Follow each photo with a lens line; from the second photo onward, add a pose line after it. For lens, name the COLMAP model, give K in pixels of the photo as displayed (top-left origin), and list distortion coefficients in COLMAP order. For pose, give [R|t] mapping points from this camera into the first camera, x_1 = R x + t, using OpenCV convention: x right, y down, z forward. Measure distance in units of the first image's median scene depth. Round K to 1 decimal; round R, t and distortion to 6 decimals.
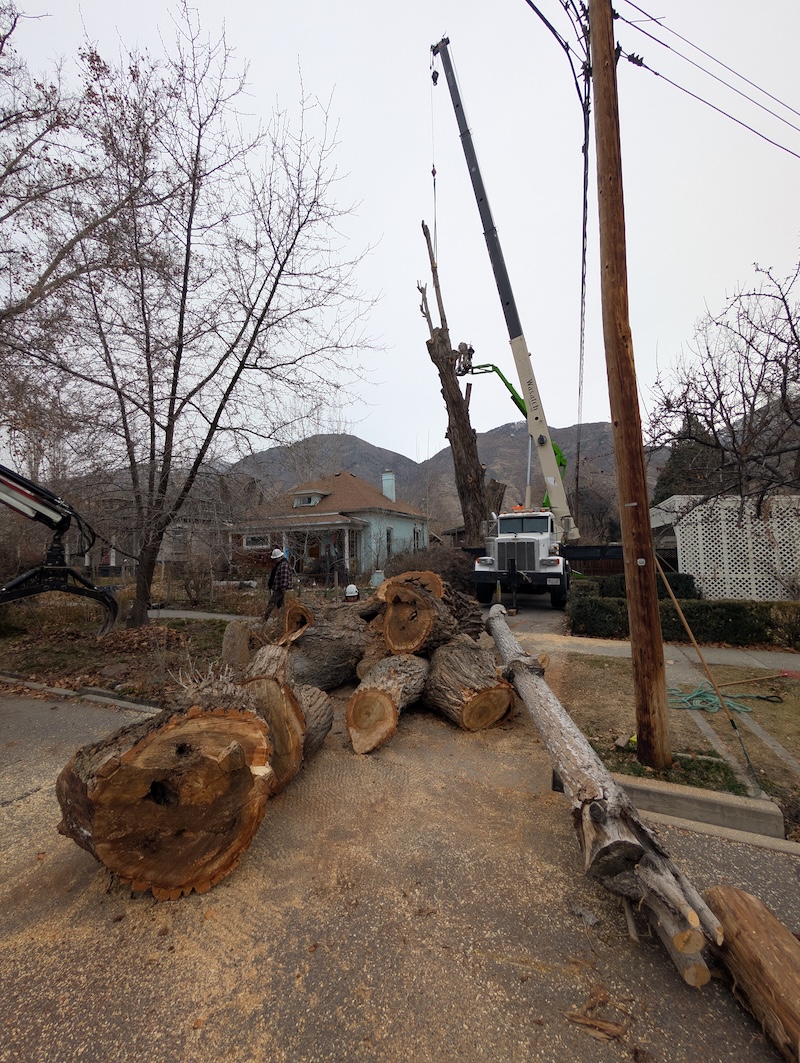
lens RADIAL K [[397.4, 0, 401.4], [0, 397.4, 521.0], [0, 0, 1]] dist [-0.001052, -0.000126]
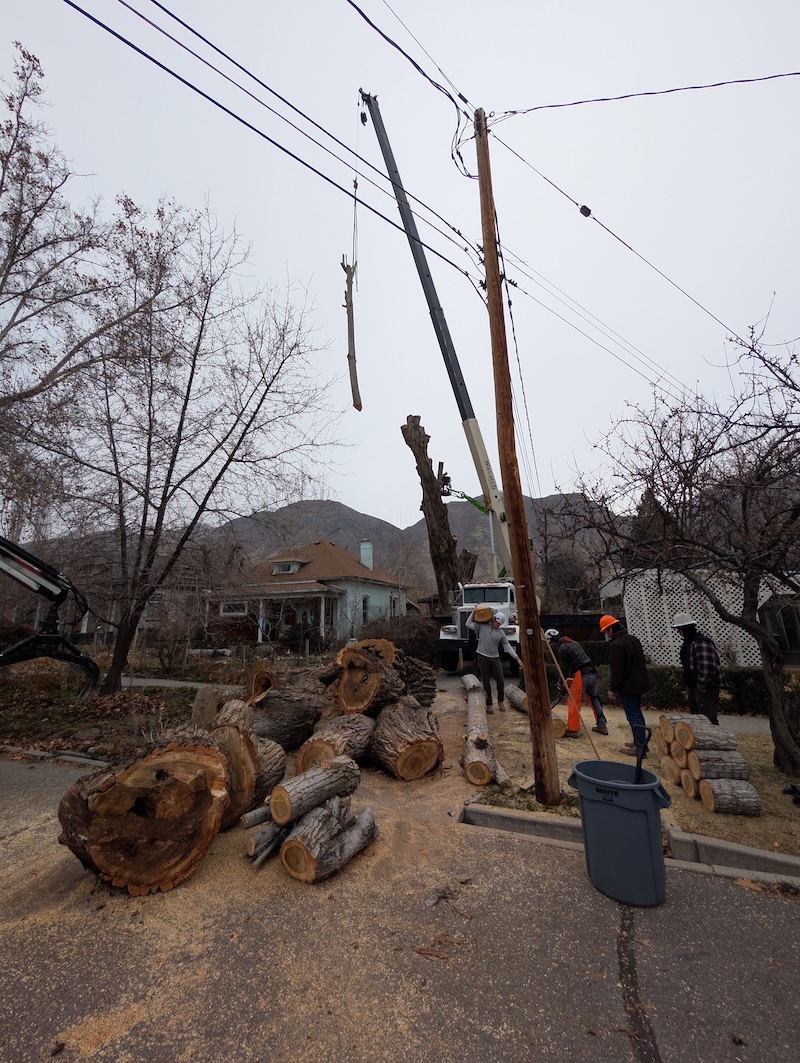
lens RADIAL K [[391.6, 0, 399.0], [0, 391.6, 525.3], [0, 0, 1]] dist [-0.000375, 0.000020]
pose [[0.999150, 0.012987, 0.039114, 0.050757], [-0.006685, 0.987554, -0.157138, -0.015014], [-0.040668, 0.156743, 0.986802, -0.124630]]
